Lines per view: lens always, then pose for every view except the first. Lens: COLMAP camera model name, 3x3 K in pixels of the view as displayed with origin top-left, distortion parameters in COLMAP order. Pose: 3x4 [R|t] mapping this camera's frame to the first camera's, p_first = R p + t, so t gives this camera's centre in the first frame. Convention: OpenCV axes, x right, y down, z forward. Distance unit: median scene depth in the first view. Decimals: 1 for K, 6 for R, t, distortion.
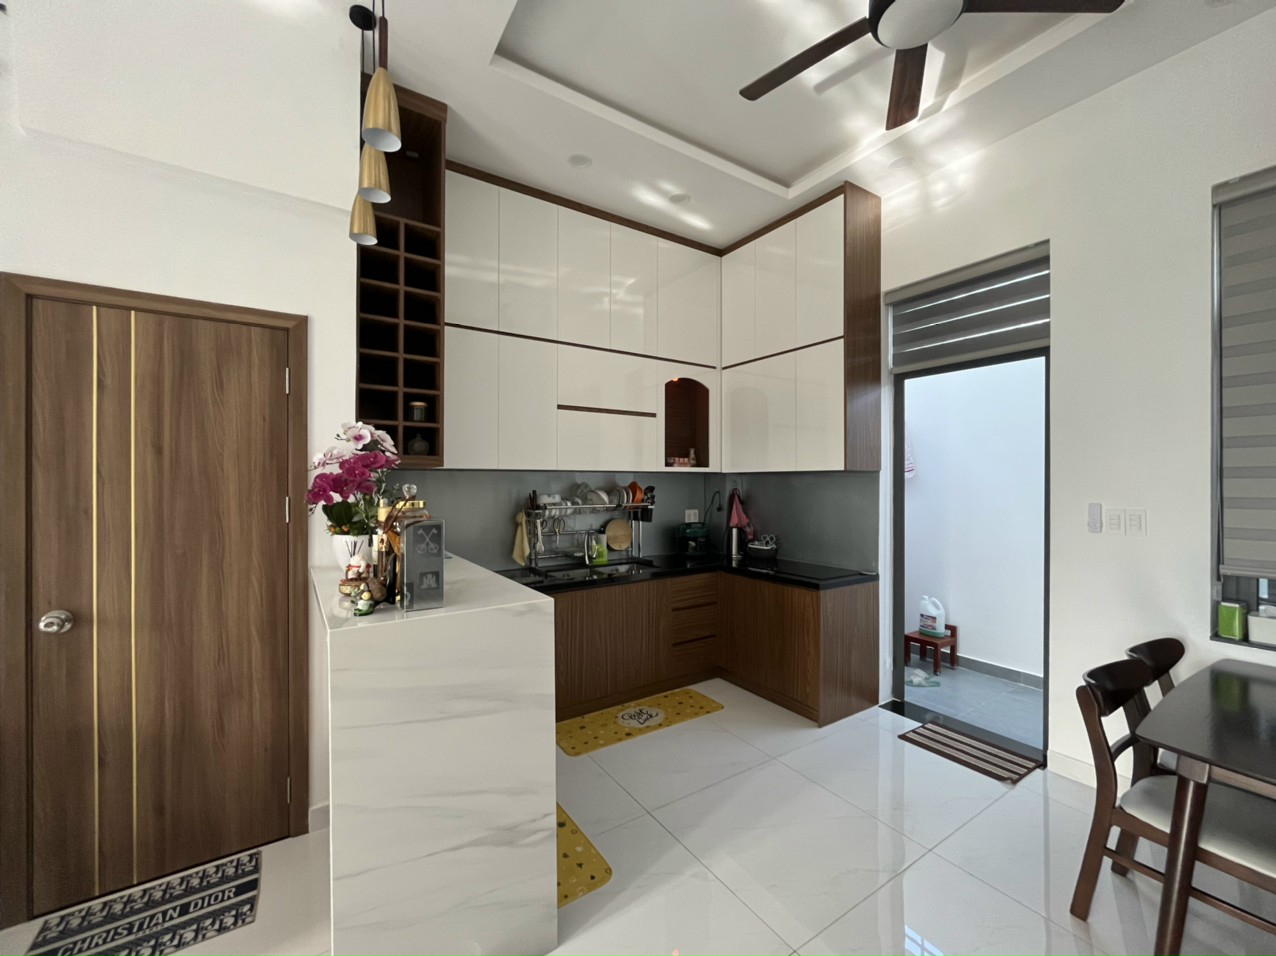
lens RADIAL K [[519.5, 0, 633.0], [0, 519.5, 478.6], [0, 0, 1]] dist [0.001110, 0.000231]
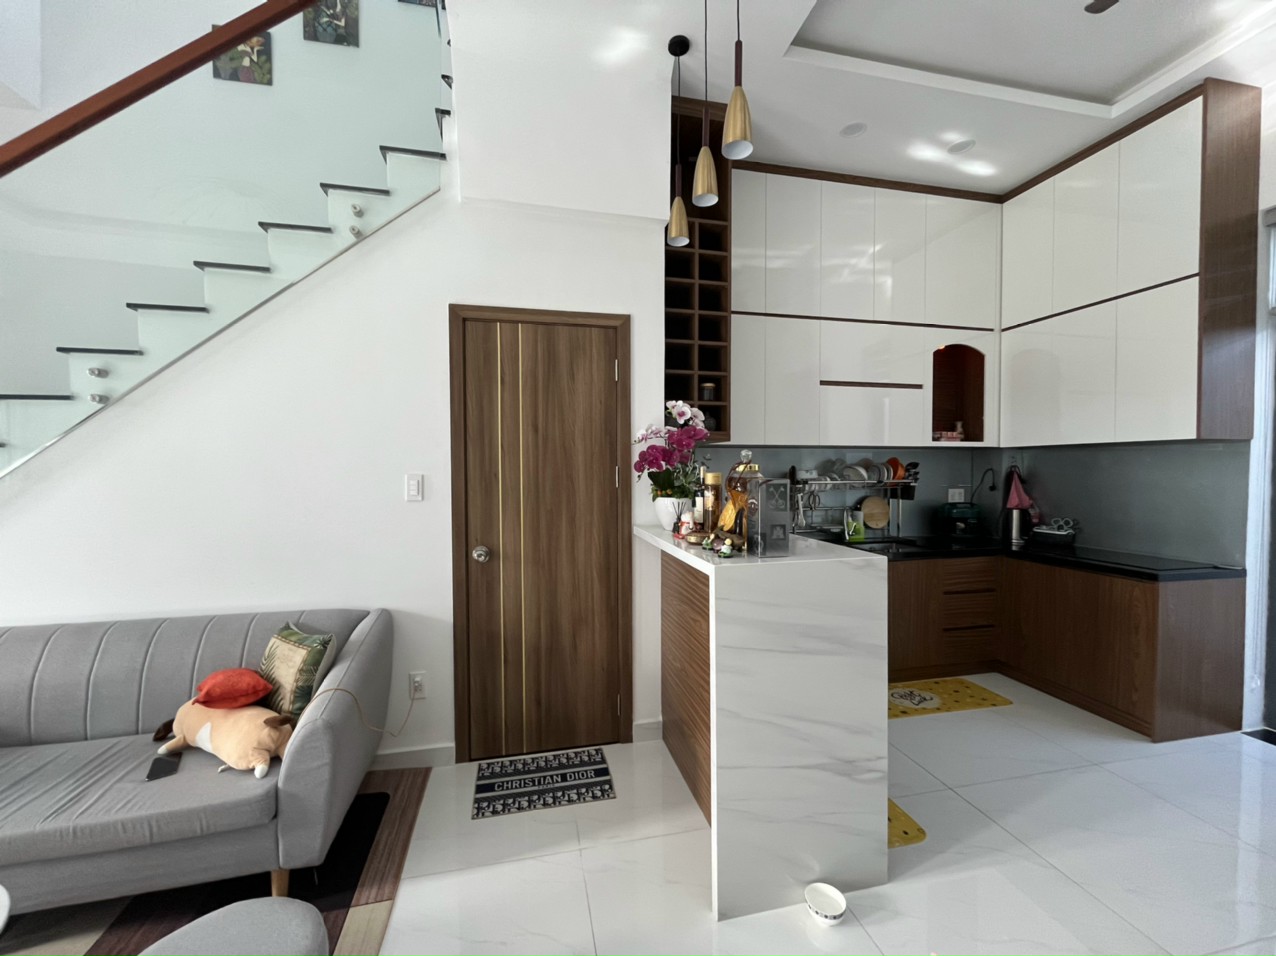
lens RADIAL K [[519.5, 0, 632.4], [0, 519.5, 478.2], [0, 0, 1]] dist [0.001110, 0.000231]
pose [[0.934855, 0.005071, -0.354992, -0.167356], [0.003845, 0.999695, 0.024406, 0.028407], [0.355008, -0.024181, 0.934551, -0.103720]]
